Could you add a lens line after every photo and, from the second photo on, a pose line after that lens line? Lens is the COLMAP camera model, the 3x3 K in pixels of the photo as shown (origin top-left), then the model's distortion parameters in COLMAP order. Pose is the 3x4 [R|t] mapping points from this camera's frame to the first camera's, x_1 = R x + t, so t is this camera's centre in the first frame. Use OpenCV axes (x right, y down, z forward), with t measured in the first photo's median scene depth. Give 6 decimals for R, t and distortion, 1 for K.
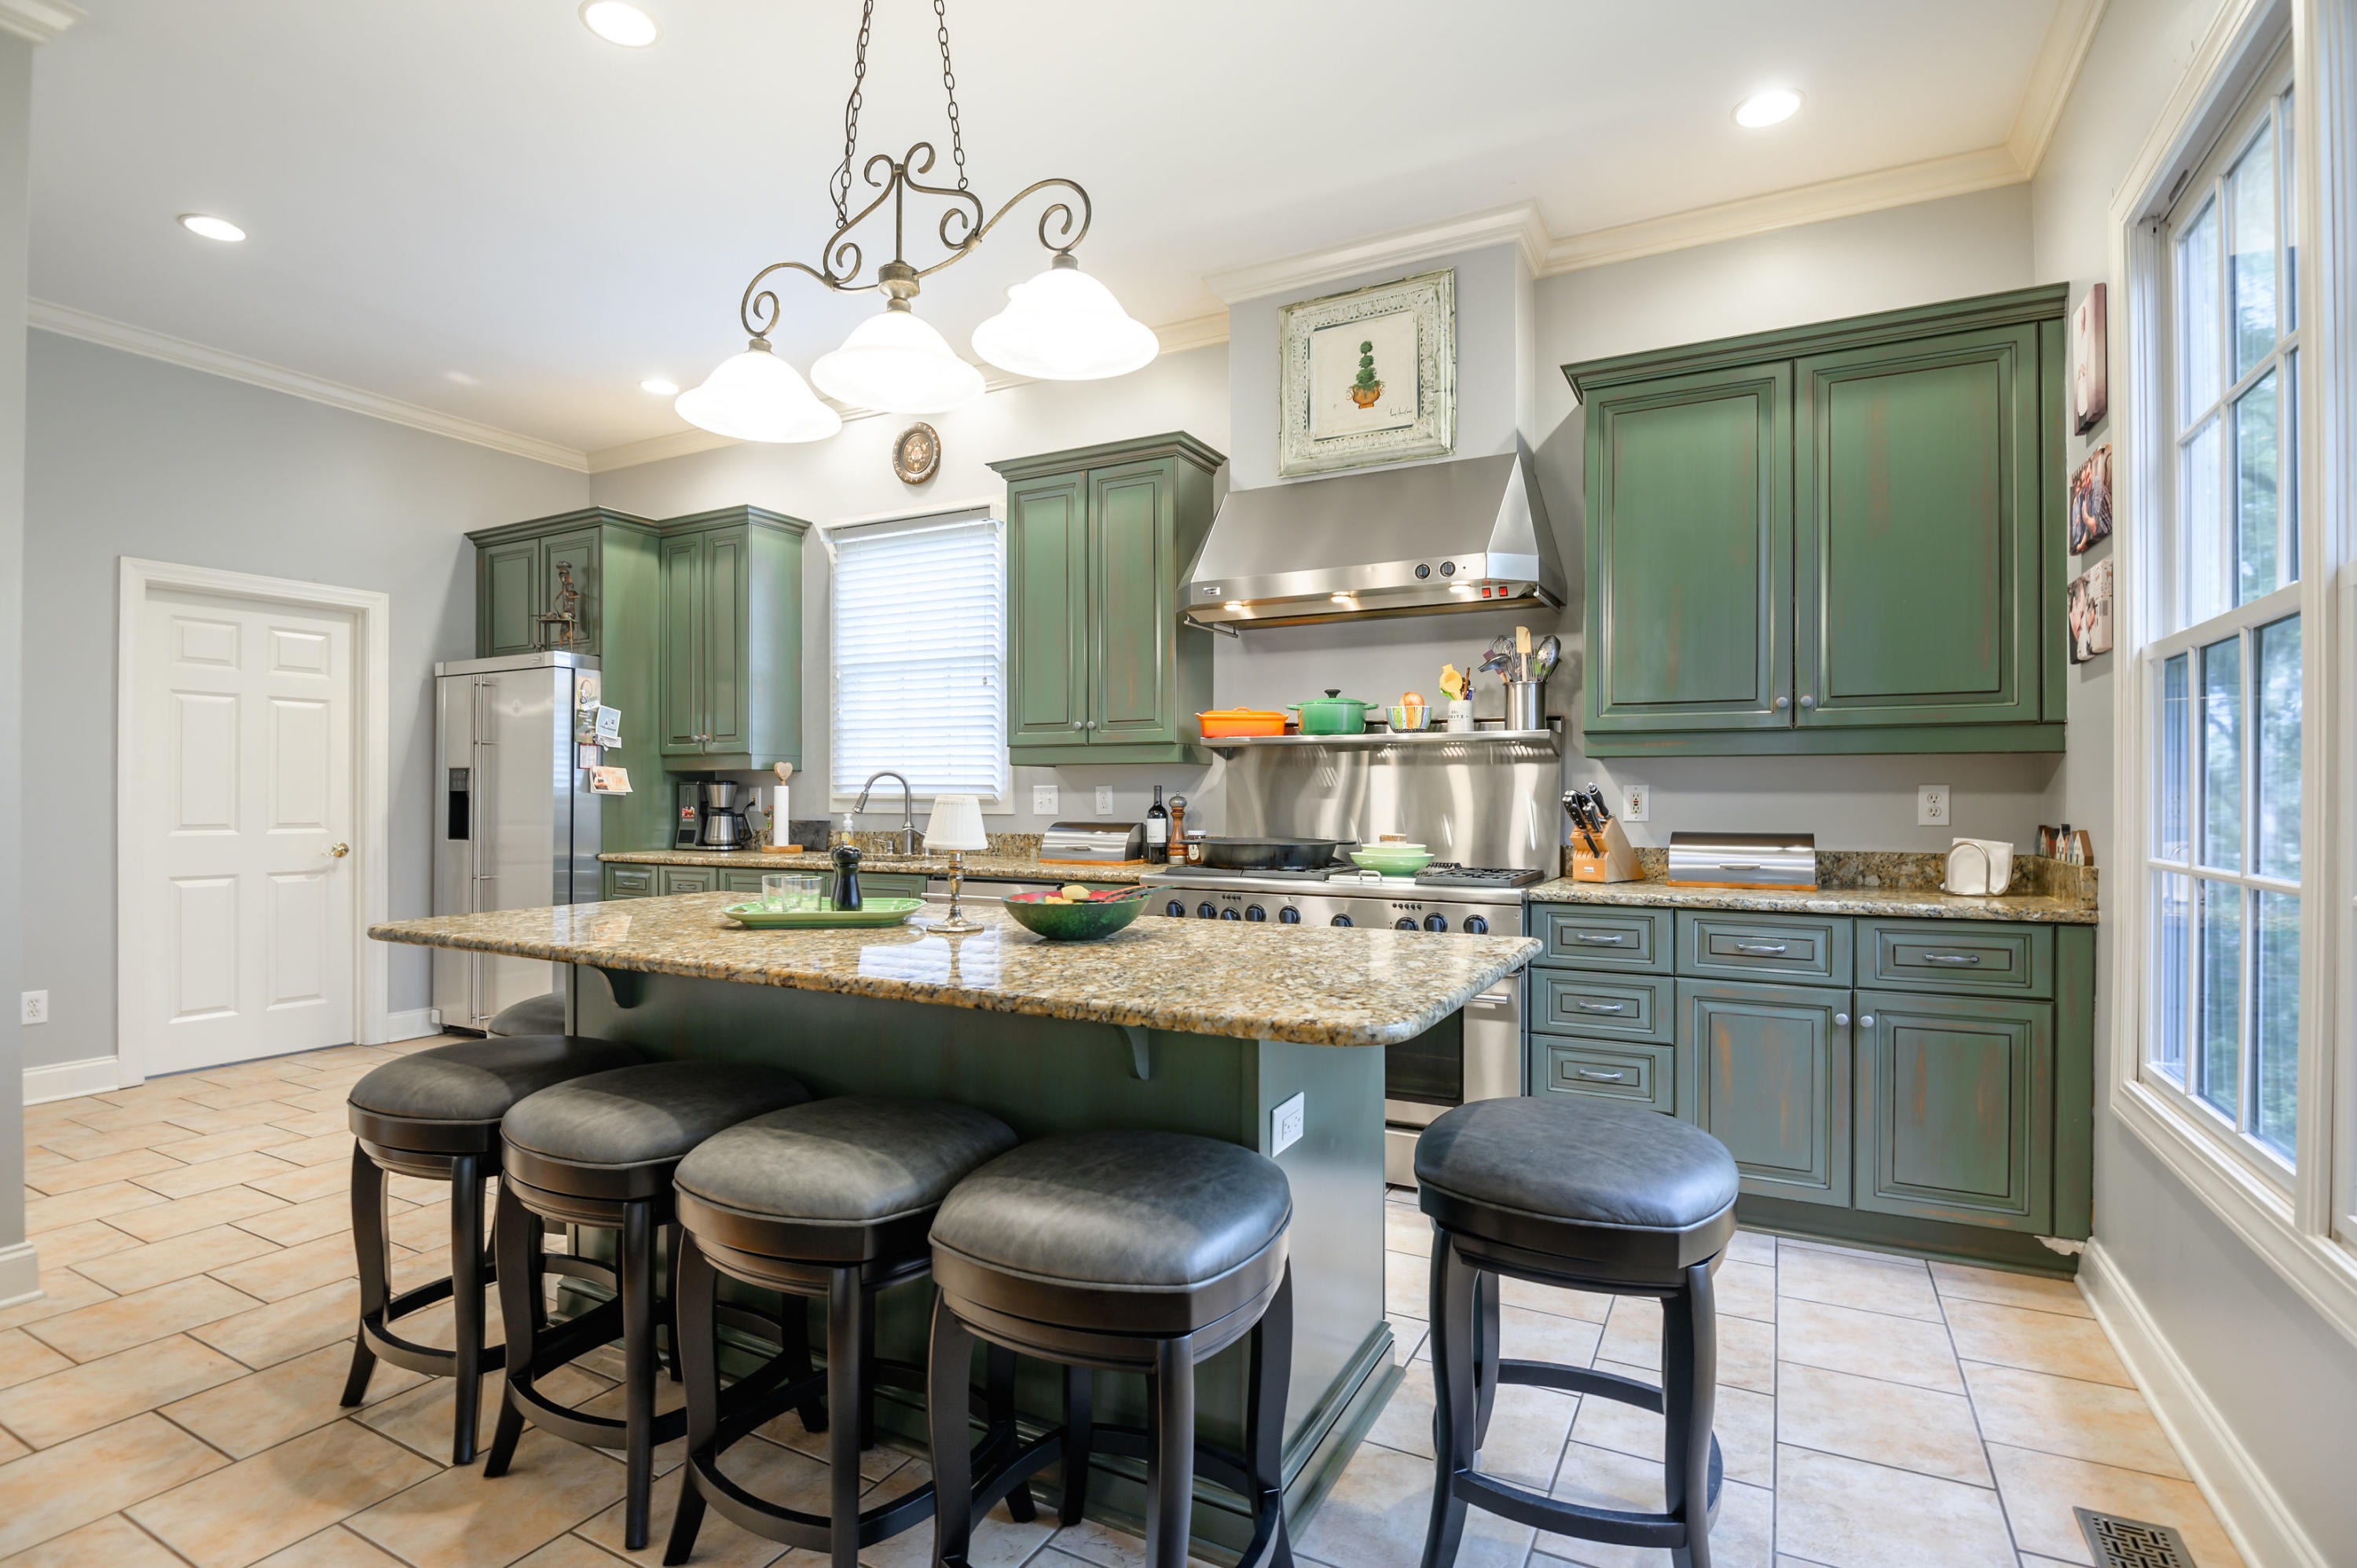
lens RADIAL K [[1096.7, 0, 1169.6], [0, 1096.7, 791.9], [0, 0, 1]] dist [-0.006883, -0.007066]
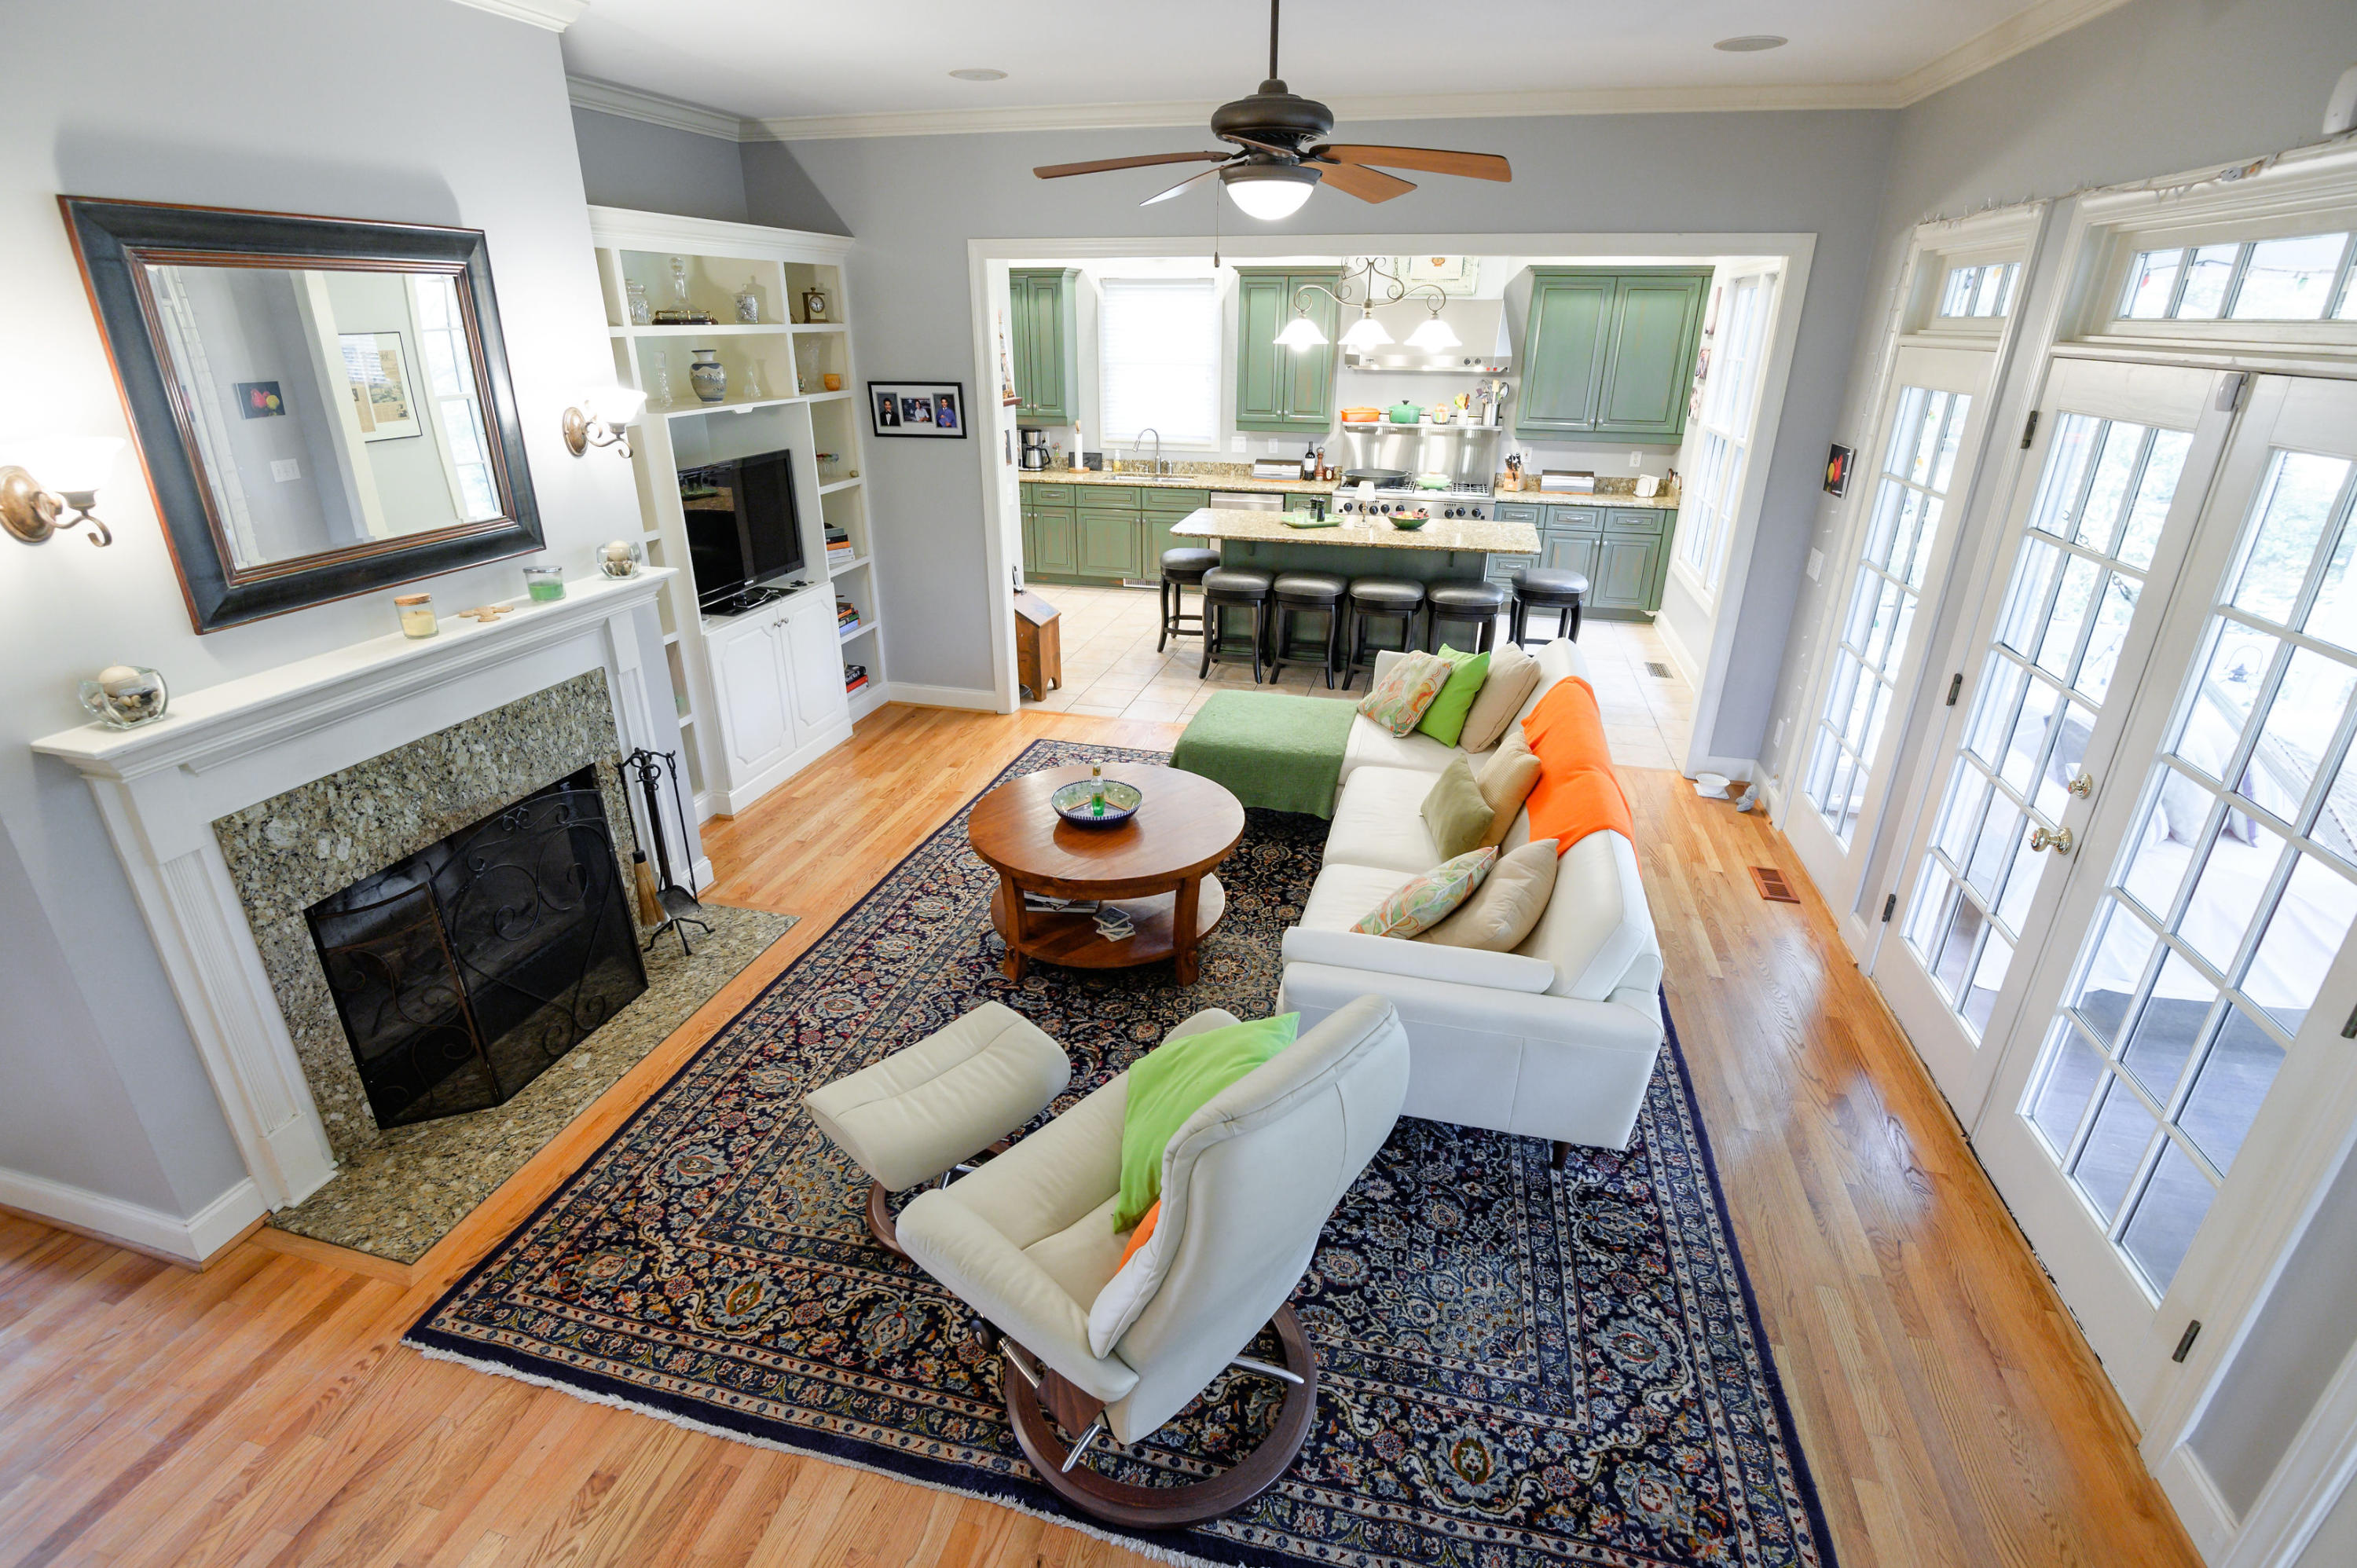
lens RADIAL K [[1096.7, 0, 1173.9], [0, 1096.7, 764.7], [0, 0, 1]] dist [-0.006883, -0.007066]
pose [[0.968554, -0.088044, 0.232703, -0.949369], [-0.009202, 0.921976, 0.387137, -0.288125], [-0.248632, -0.377104, 0.892174, -1.214491]]
